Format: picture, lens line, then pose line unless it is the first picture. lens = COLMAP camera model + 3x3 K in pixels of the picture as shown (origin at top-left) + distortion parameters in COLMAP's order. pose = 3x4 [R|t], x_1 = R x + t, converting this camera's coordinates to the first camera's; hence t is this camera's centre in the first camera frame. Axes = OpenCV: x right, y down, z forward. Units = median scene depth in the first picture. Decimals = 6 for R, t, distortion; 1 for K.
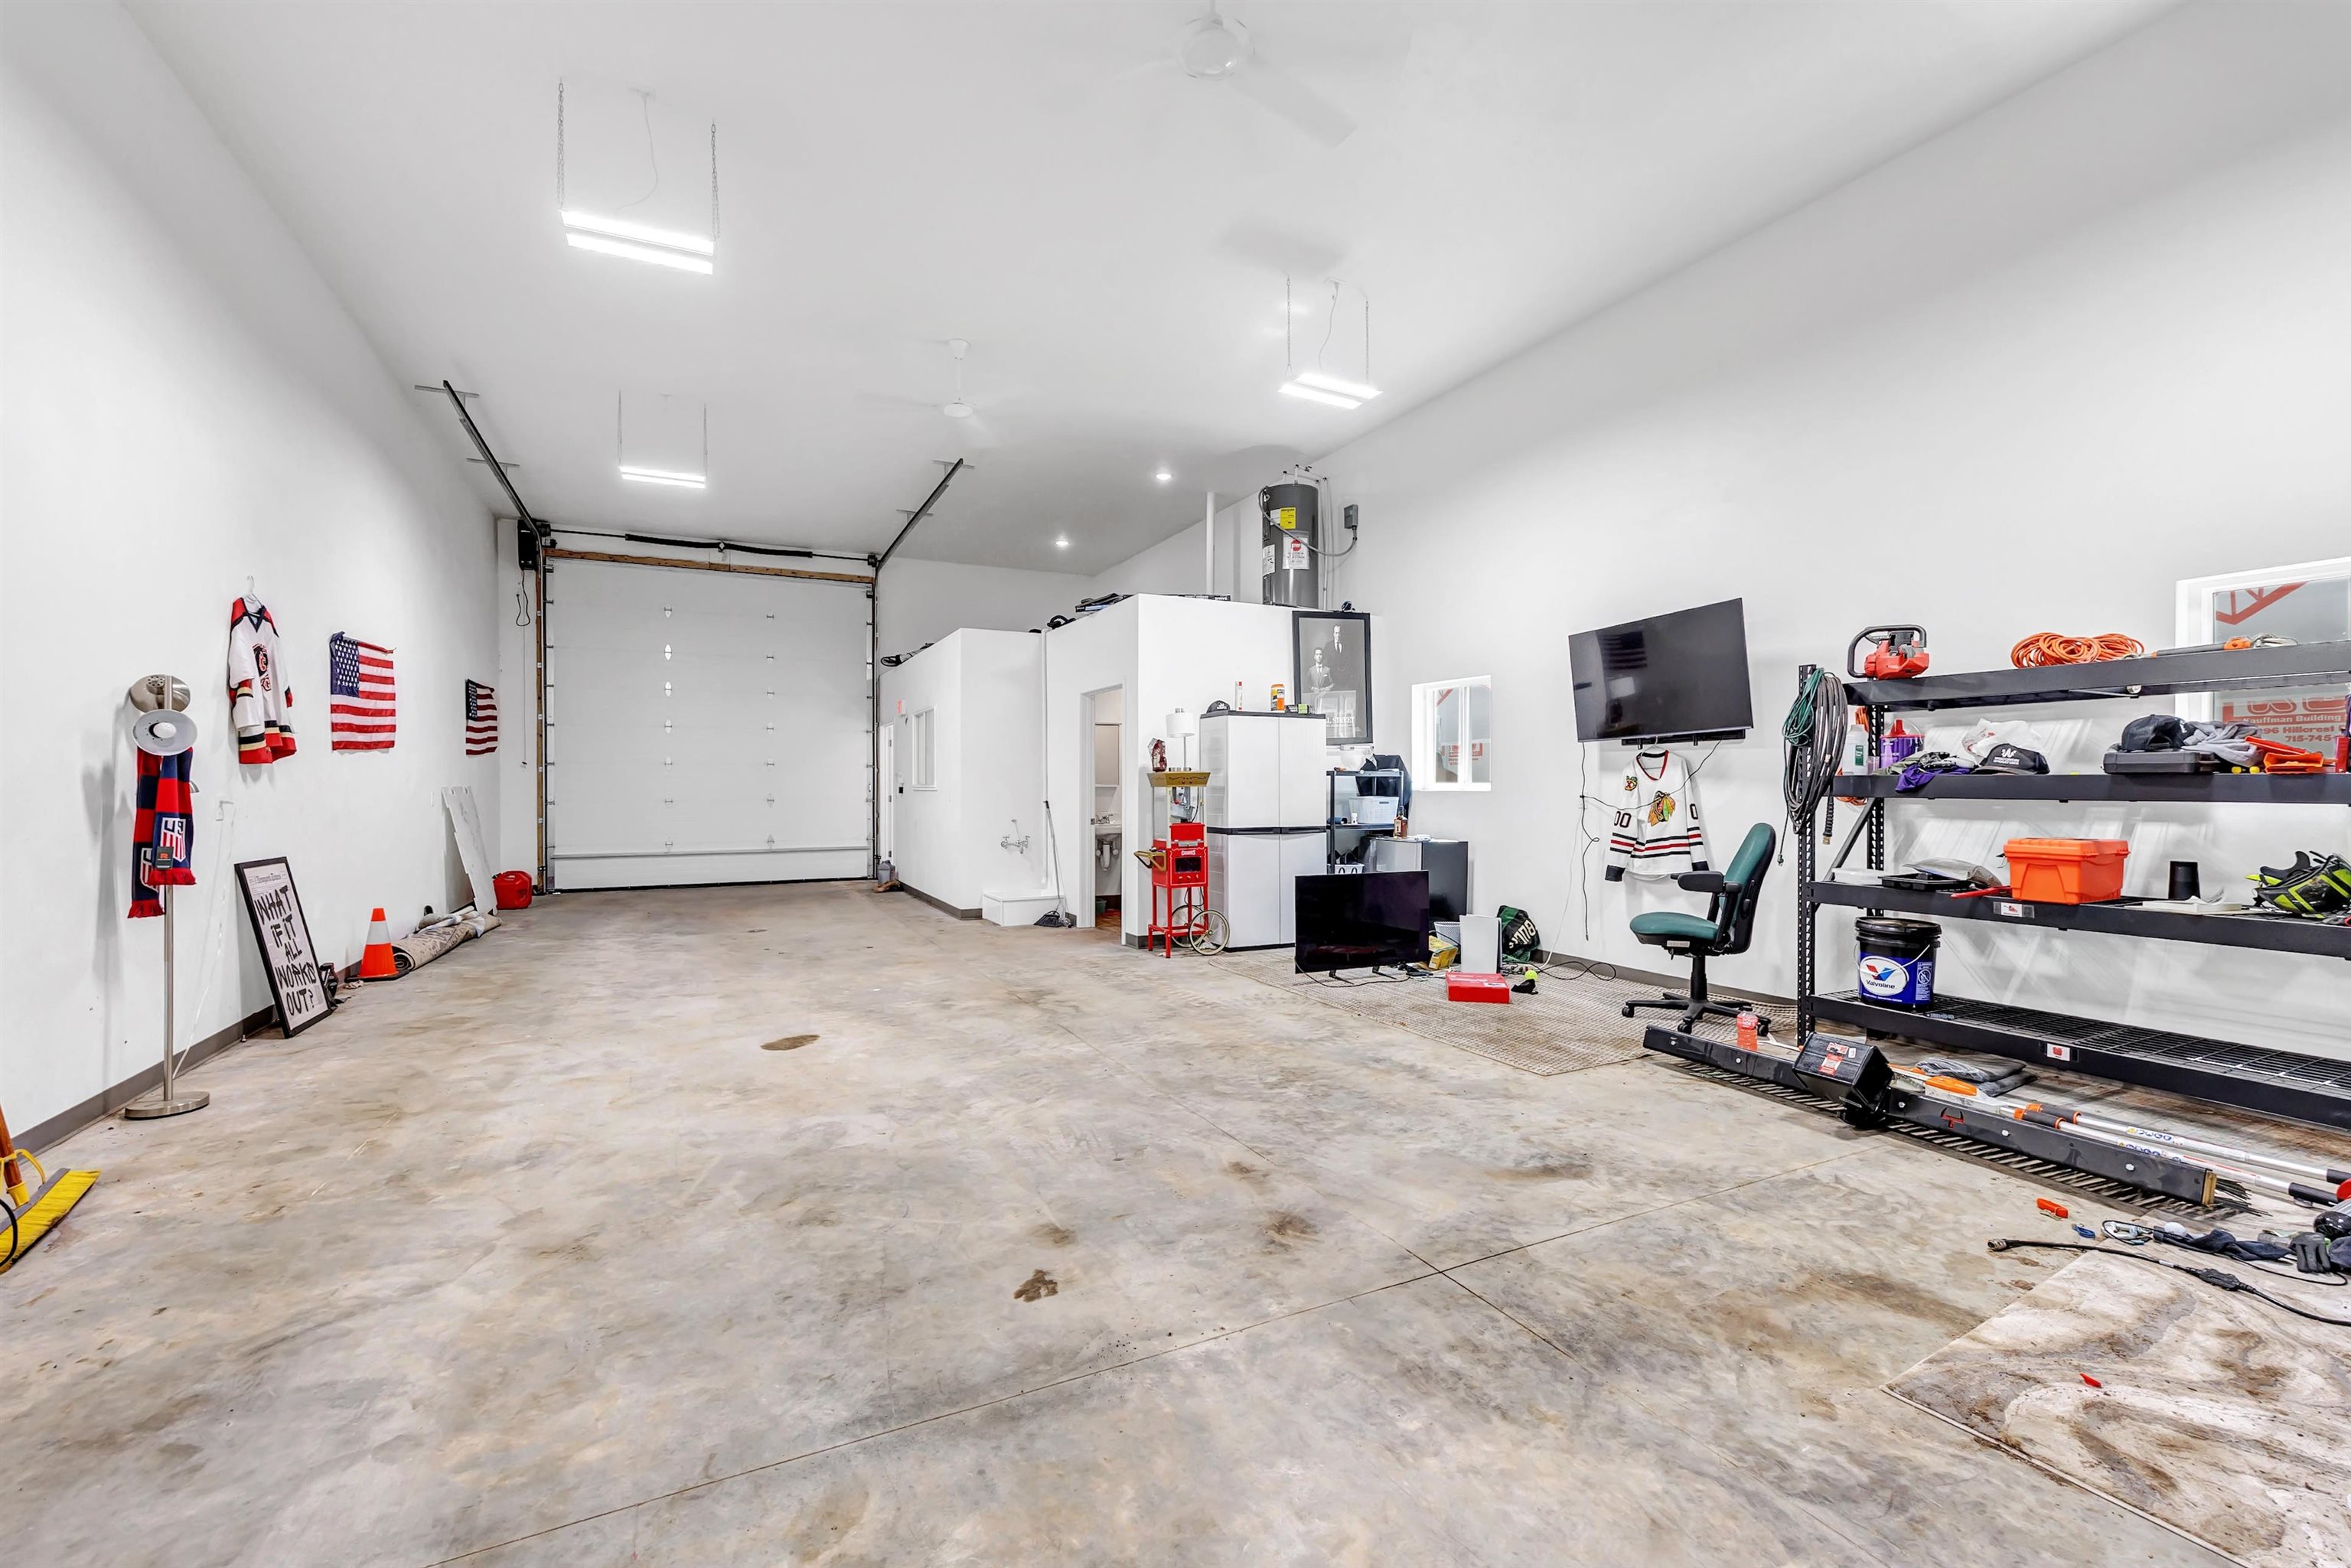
lens RADIAL K [[988.0, 0, 1165.6], [0, 988.0, 780.3], [0, 0, 1]] dist [-0.002124, 0.000446]
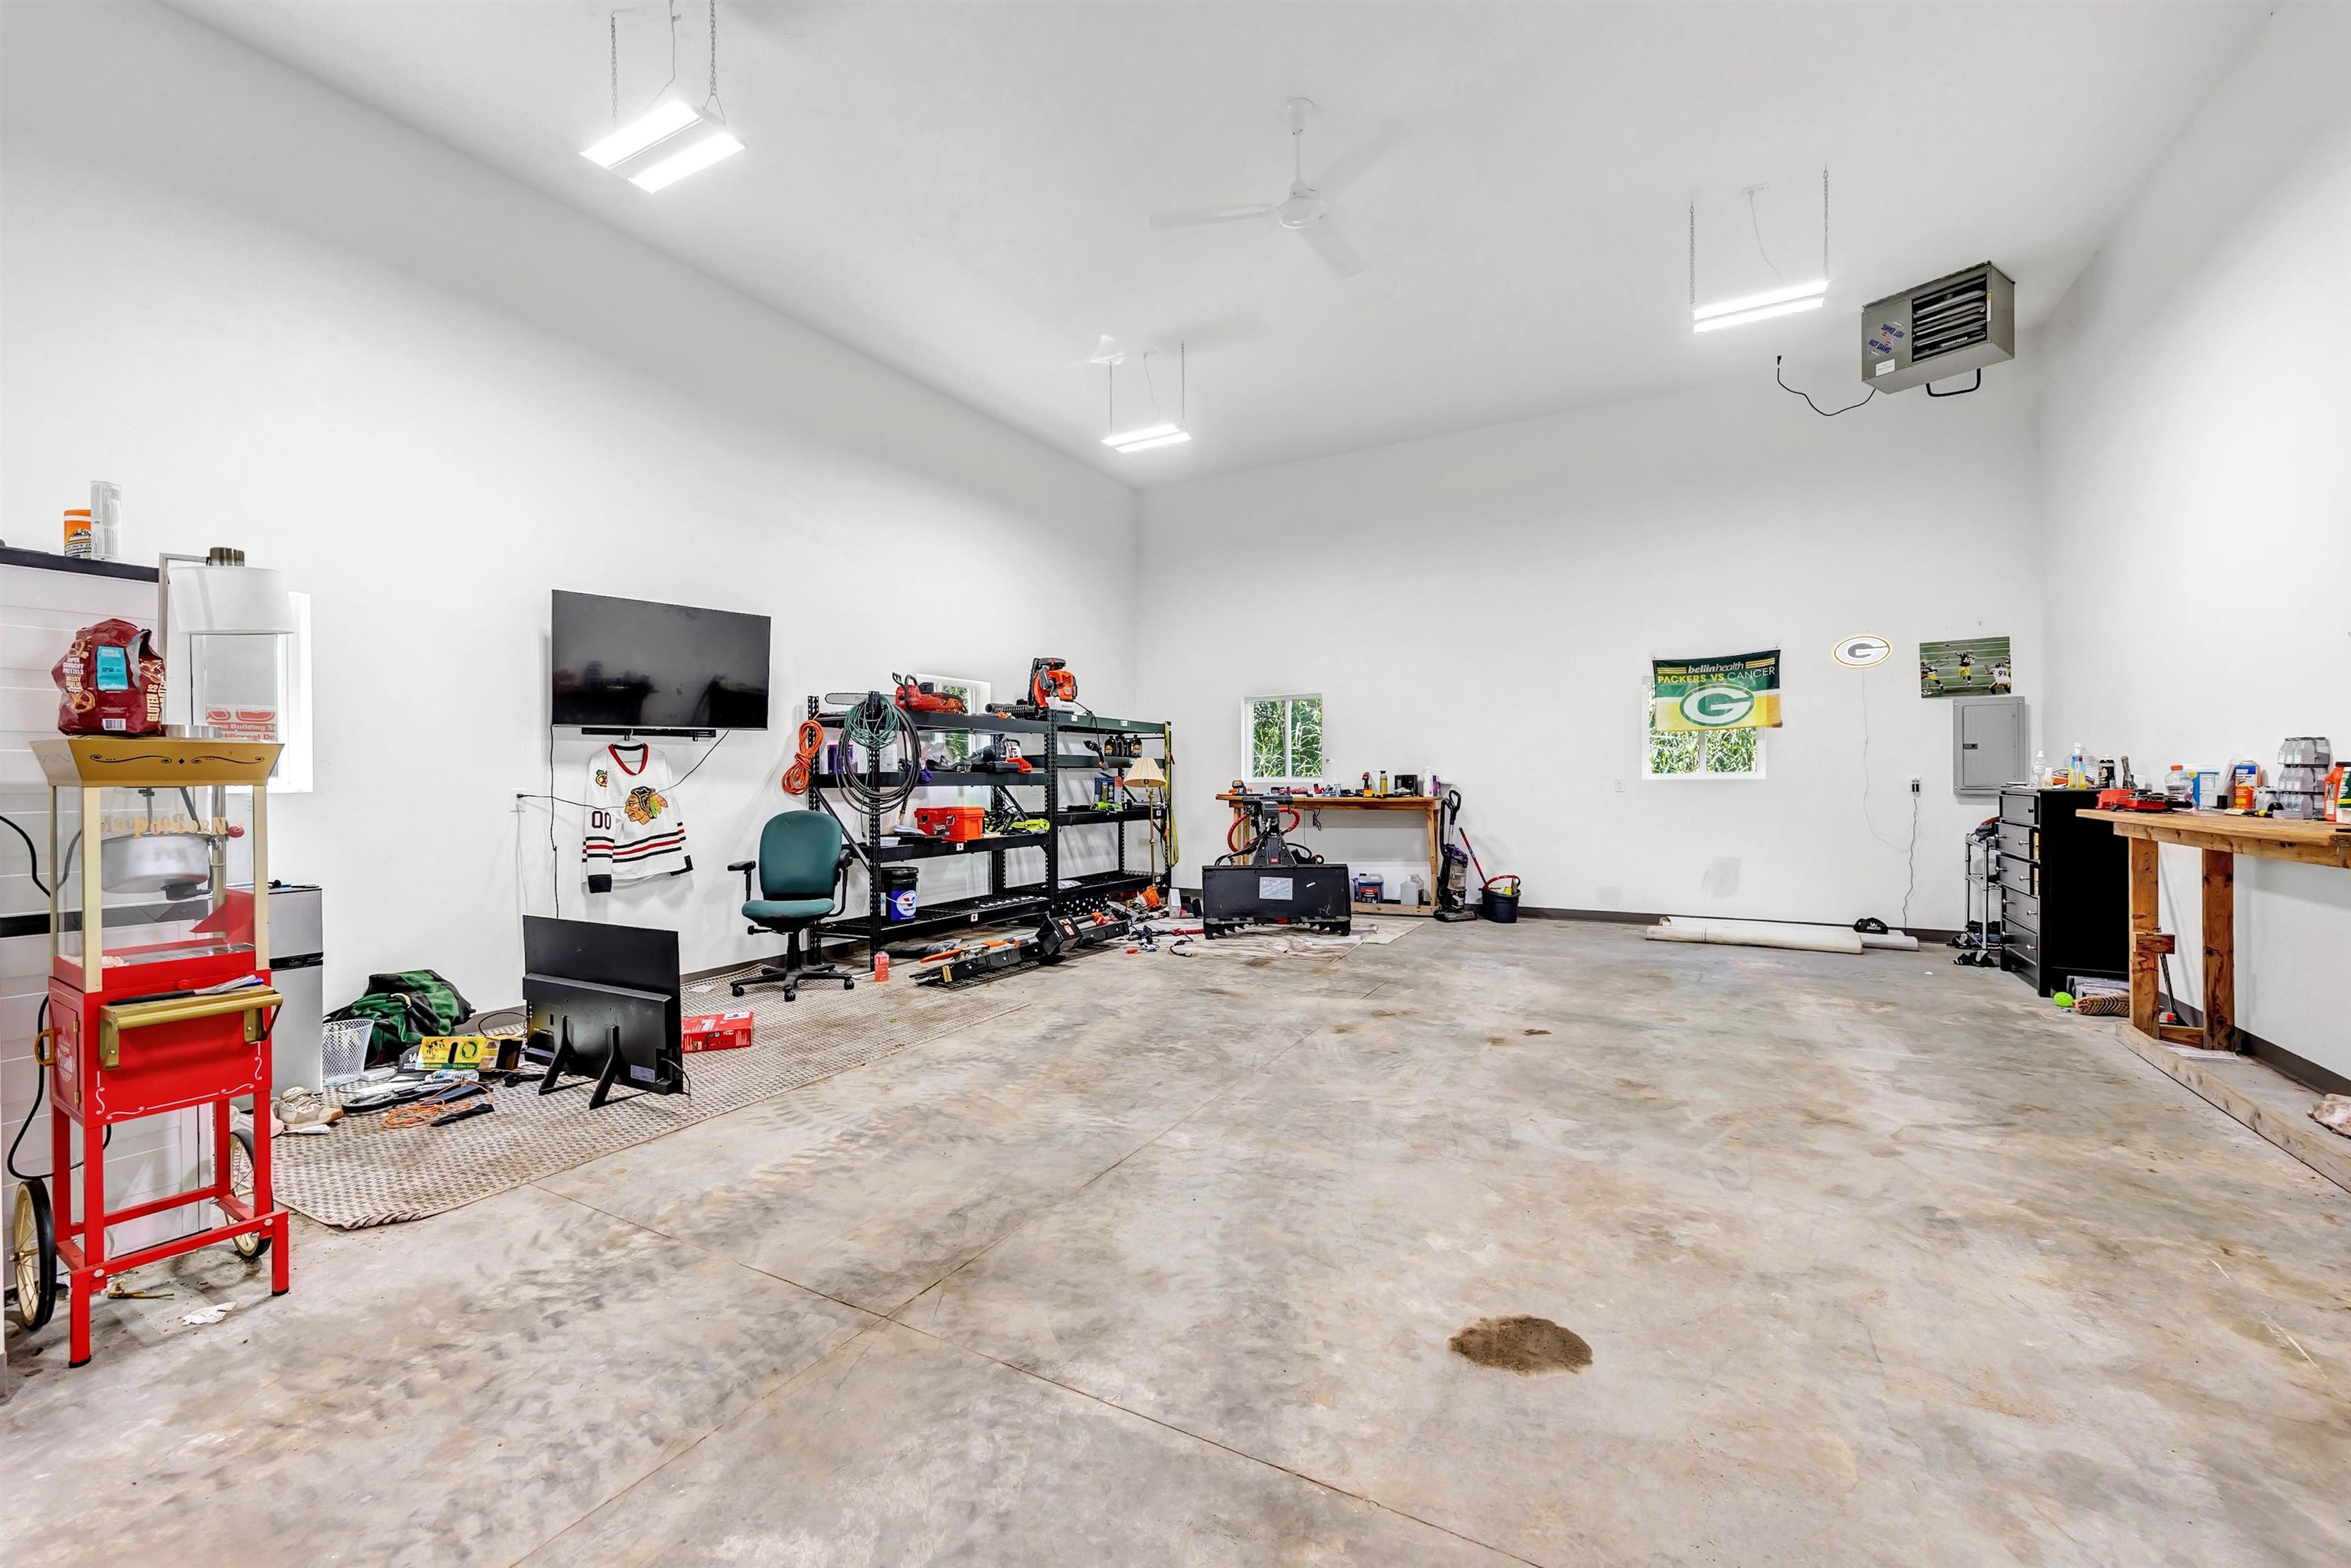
lens RADIAL K [[988.0, 0, 1138.5], [0, 988.0, 777.2], [0, 0, 1]] dist [-0.002124, 0.000446]
pose [[-0.573383, 0.004328, 0.819276, -0.841801], [0.001858, 0.999990, -0.003982, 0.010689], [-0.819286, -0.000761, -0.573385, 1.818183]]
